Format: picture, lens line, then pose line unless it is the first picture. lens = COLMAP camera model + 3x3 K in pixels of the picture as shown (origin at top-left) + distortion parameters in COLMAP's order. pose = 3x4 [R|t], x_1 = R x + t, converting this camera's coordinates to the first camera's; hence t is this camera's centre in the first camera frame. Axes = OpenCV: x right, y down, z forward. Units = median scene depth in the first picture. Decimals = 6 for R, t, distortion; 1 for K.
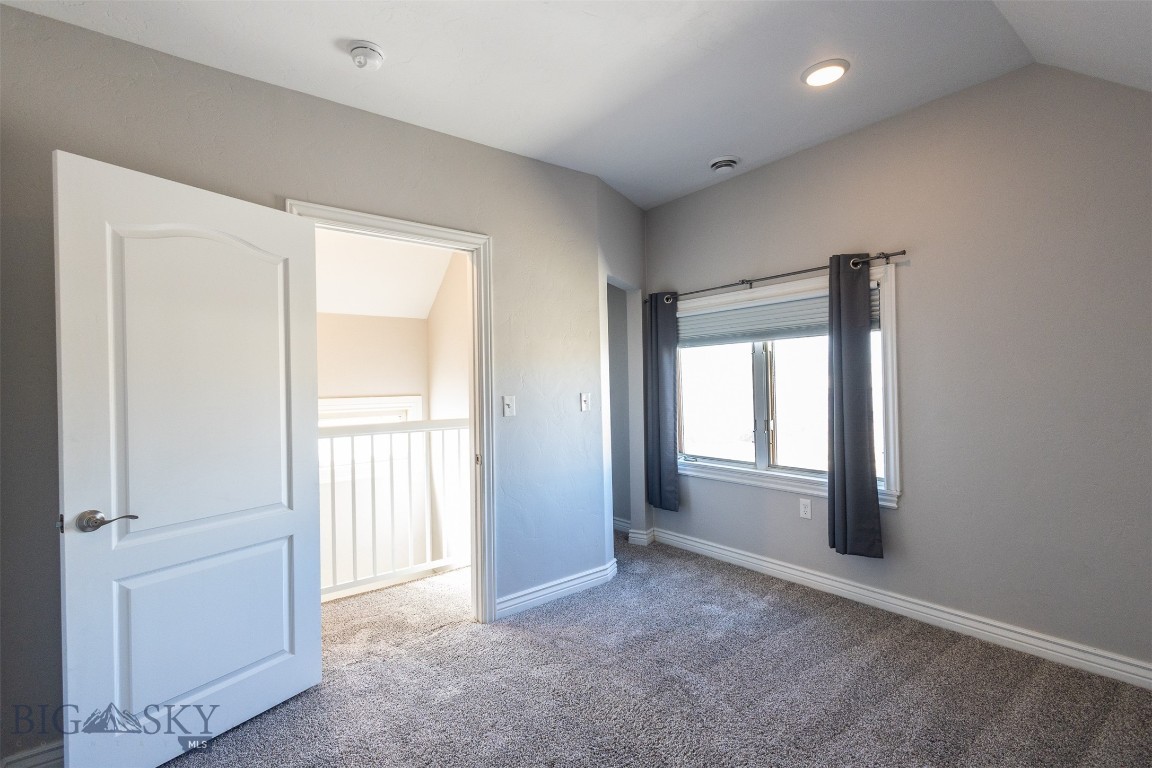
lens RADIAL K [[531.4, 0, 577.1], [0, 531.4, 385.6], [0, 0, 1]] dist [0.013689, -0.004882]
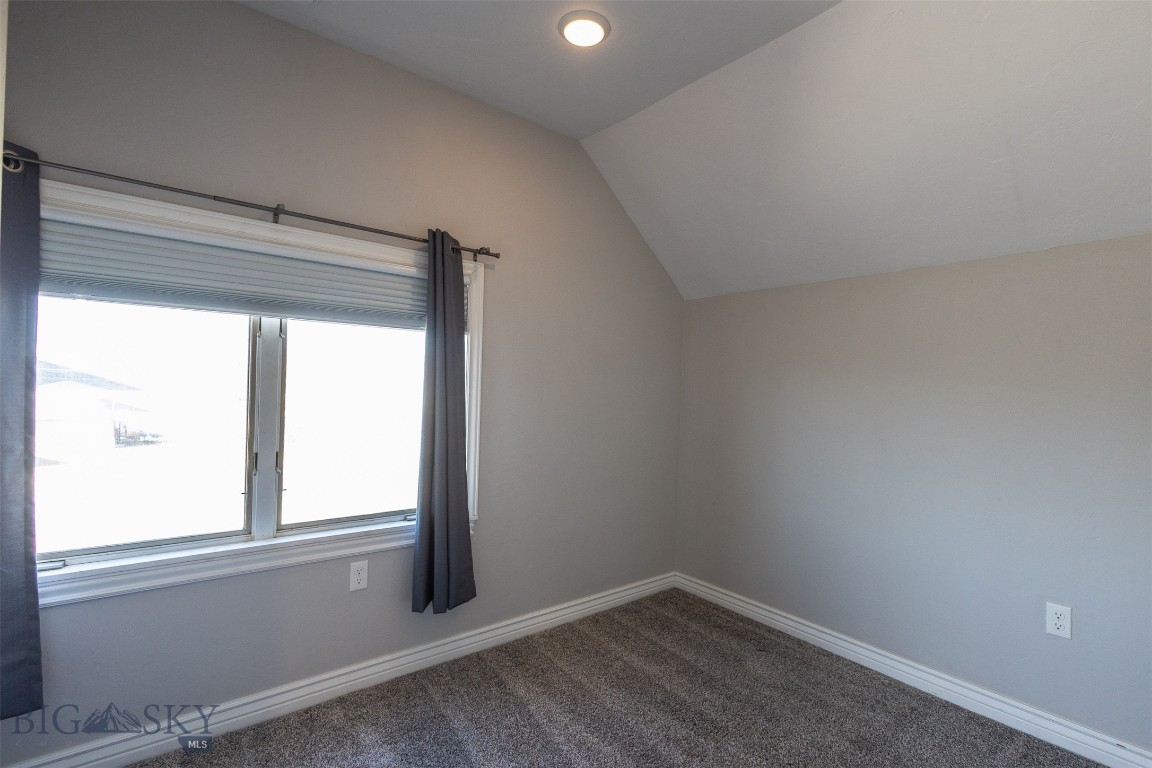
lens RADIAL K [[531.4, 0, 577.1], [0, 531.4, 385.6], [0, 0, 1]] dist [0.013689, -0.004882]
pose [[-0.013304, 0.029713, 0.999470, -0.272001], [-0.020307, 0.999344, -0.029980, 0.002781], [-0.999705, -0.020695, -0.012692, 0.754380]]
